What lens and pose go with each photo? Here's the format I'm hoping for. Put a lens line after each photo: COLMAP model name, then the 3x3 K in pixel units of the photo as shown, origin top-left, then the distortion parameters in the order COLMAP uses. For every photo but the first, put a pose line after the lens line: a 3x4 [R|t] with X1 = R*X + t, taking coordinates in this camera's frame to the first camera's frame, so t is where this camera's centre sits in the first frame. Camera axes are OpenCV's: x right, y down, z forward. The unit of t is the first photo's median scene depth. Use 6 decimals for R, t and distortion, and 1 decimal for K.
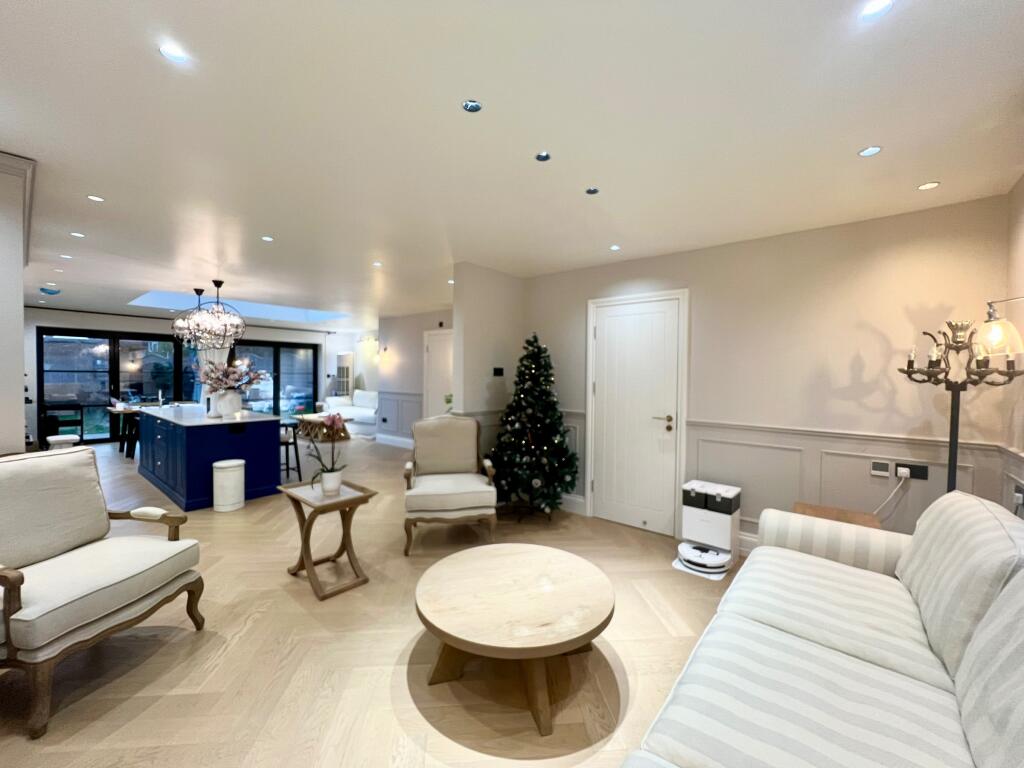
lens RADIAL K [[408.8, 0, 512.0], [0, 408.8, 384.0], [0, 0, 1]] dist [0.000502, 0.000012]
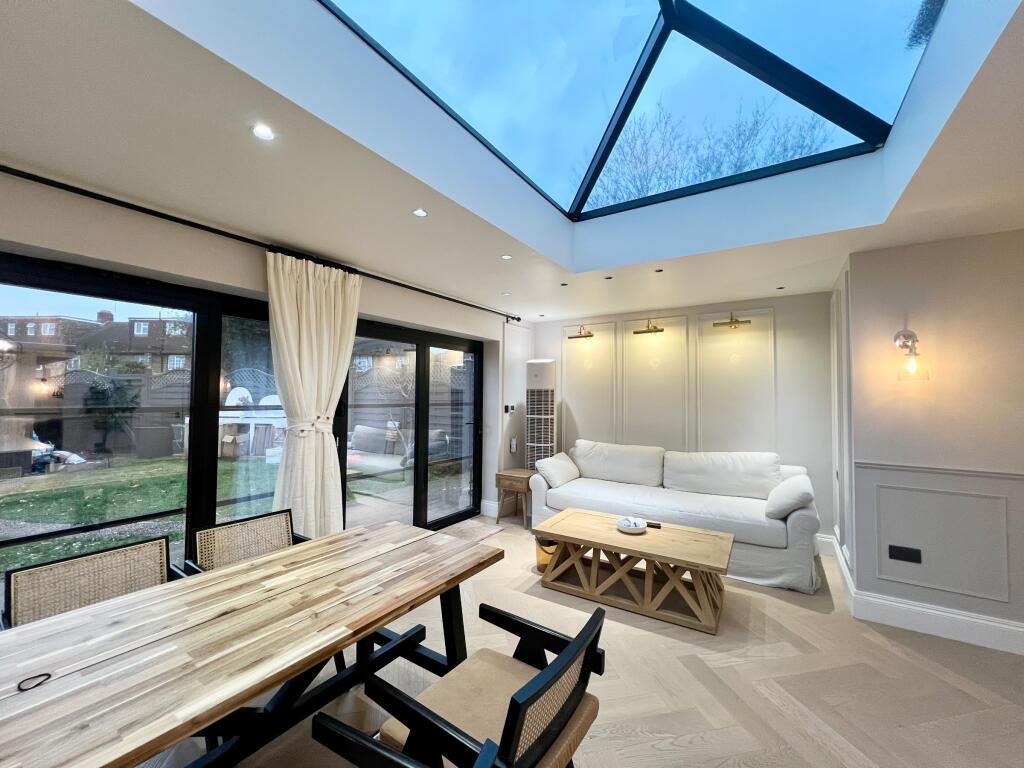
lens RADIAL K [[409.4, 0, 512.0], [0, 409.4, 384.0], [0, 0, 1]] dist [-0.000514, 0.000096]
pose [[0.993871, -0.000239, 0.110542, -0.500838], [0.005782, 0.998741, -0.049832, -0.024714], [-0.110391, 0.050166, 0.992621, 0.529743]]
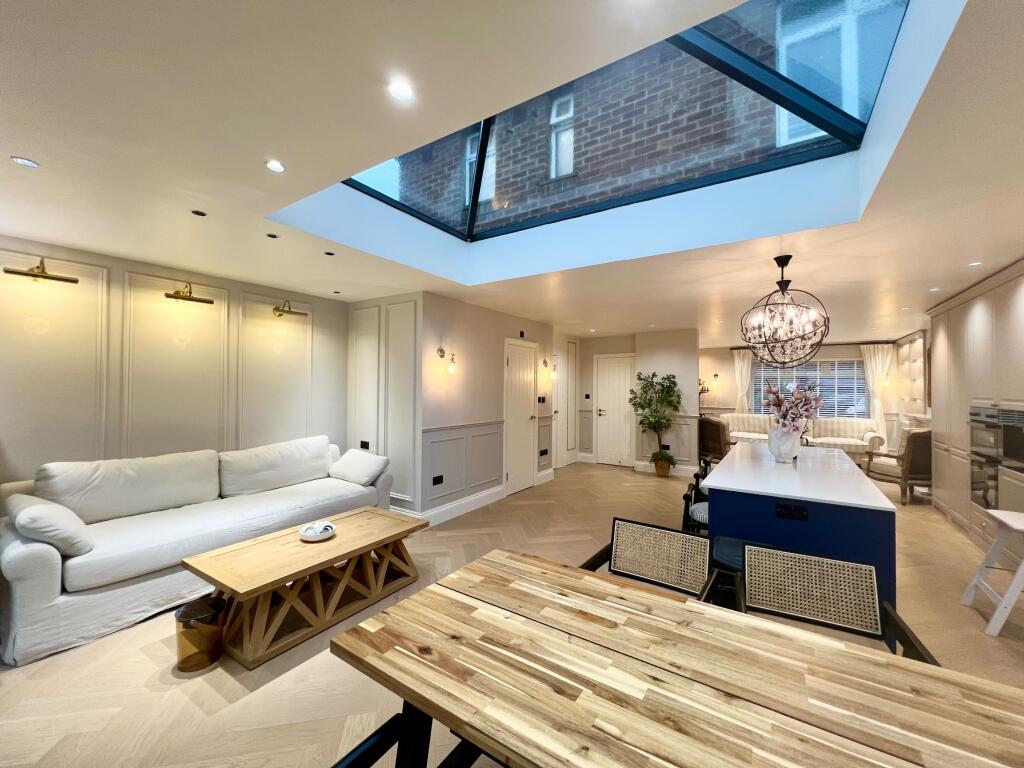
lens RADIAL K [[409.4, 0, 512.0], [0, 409.4, 384.0], [0, 0, 1]] dist [-0.000514, 0.000096]
pose [[-0.105148, -0.004943, 0.994444, -0.658484], [0.013117, 0.999894, 0.006357, -0.032161], [-0.994370, 0.013713, -0.105072, 0.722851]]
